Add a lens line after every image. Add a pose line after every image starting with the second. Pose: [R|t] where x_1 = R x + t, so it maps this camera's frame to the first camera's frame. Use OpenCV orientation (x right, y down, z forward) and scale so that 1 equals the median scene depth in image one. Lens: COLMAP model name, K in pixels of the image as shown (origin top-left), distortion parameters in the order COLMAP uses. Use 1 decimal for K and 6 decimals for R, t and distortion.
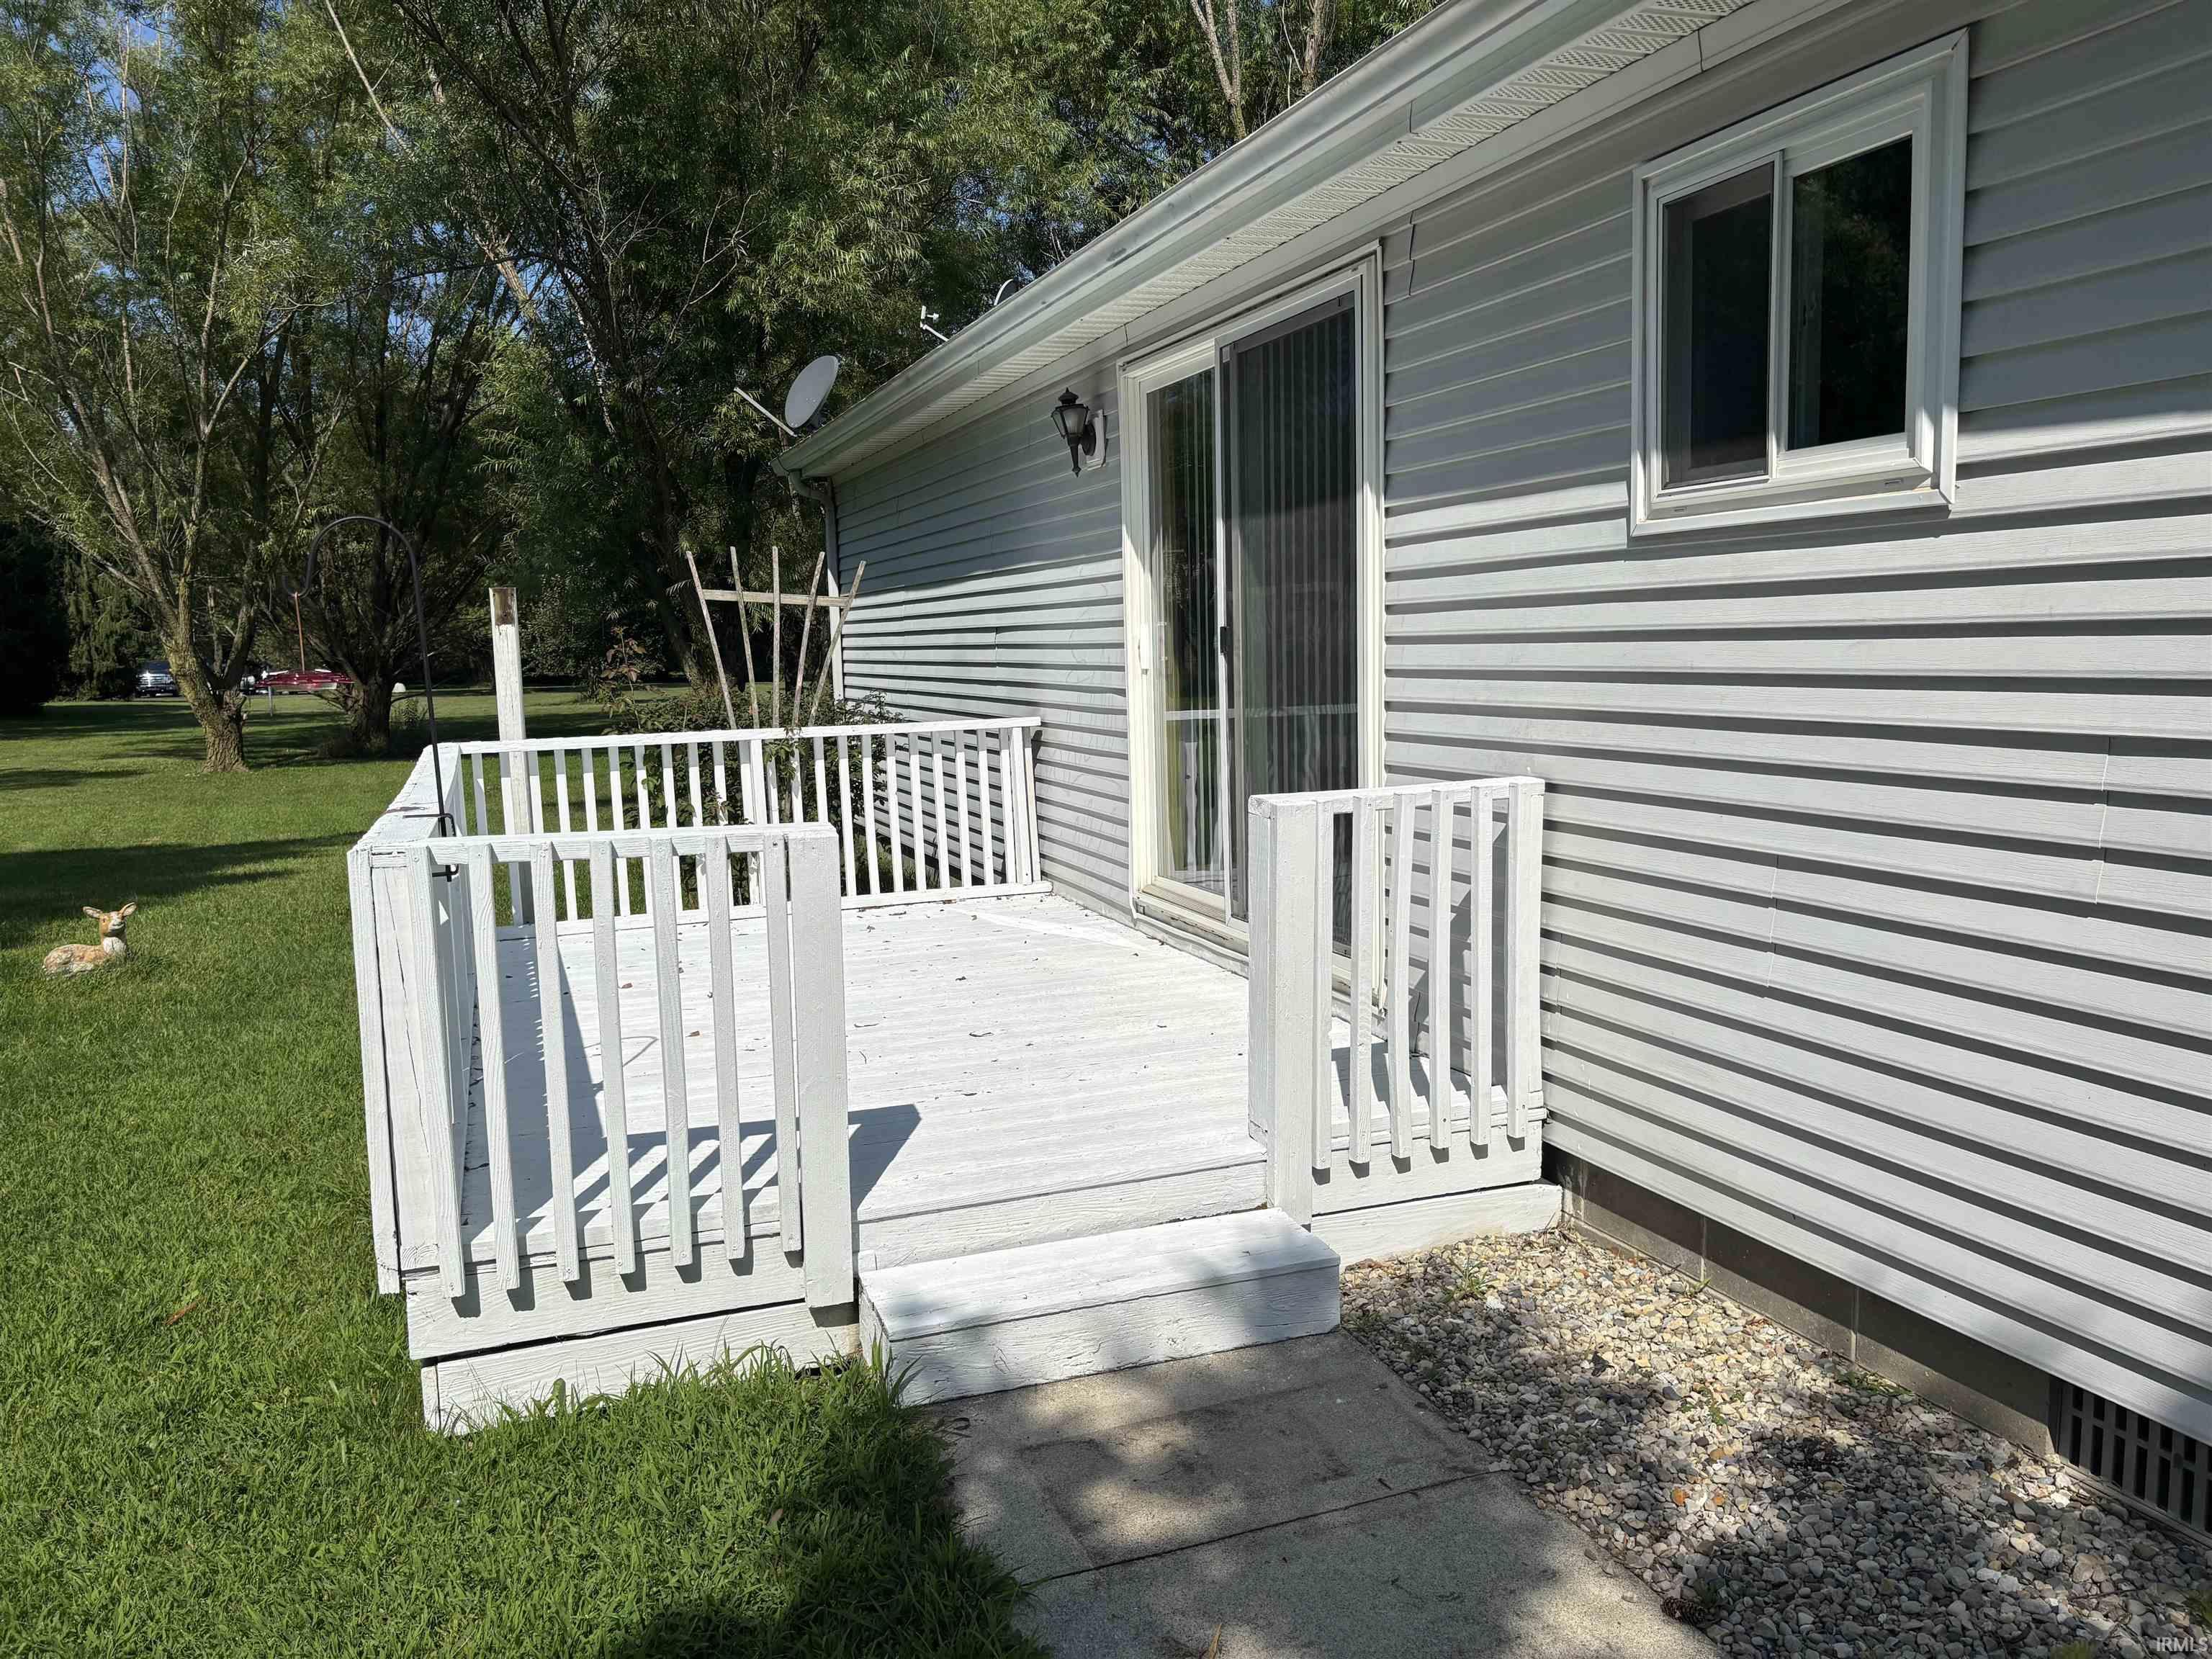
lens RADIAL K [[1647.3, 0, 1098.4], [0, 1647.3, 829.4], [0, 0, 1]] dist [0.035412, 0.001185]
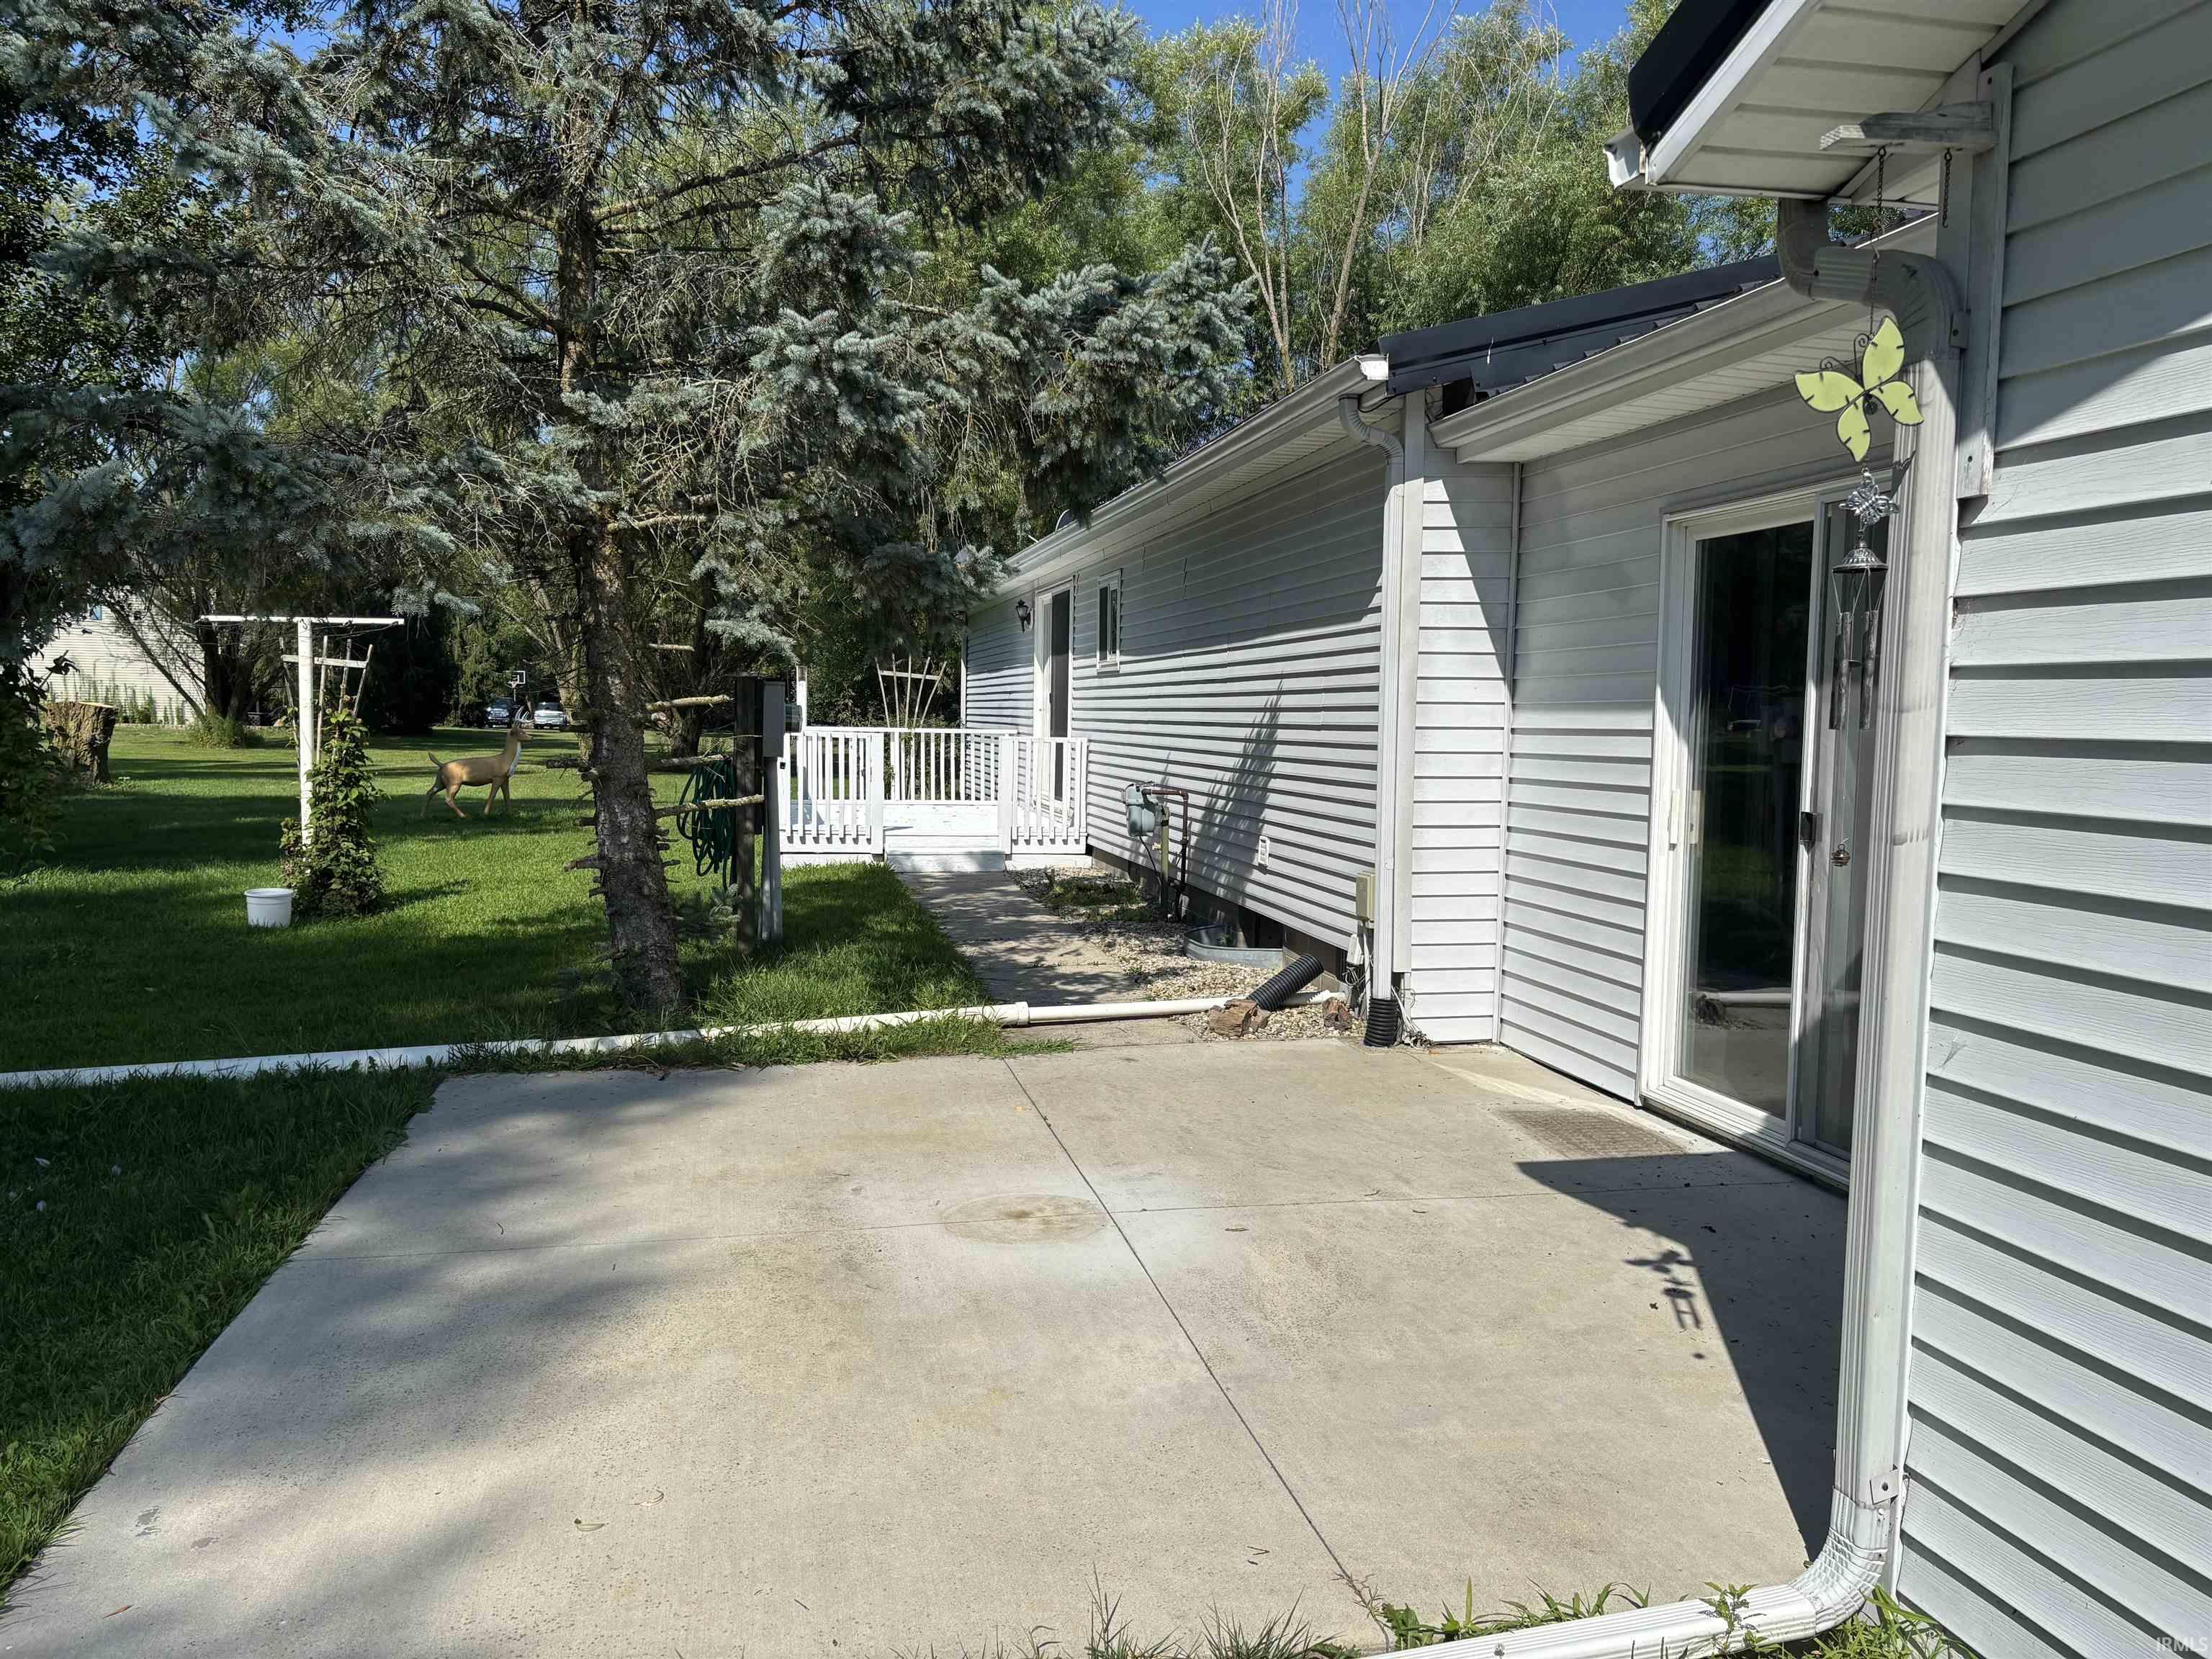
lens RADIAL K [[1647.3, 0, 1111.5], [0, 1647.3, 832.0], [0, 0, 1]] dist [0.035412, 0.001185]
pose [[0.989020, 0.059024, -0.135481, 0.787878], [-0.064994, 0.997081, -0.040066, 0.301385], [0.132721, 0.048431, 0.989969, -2.415787]]
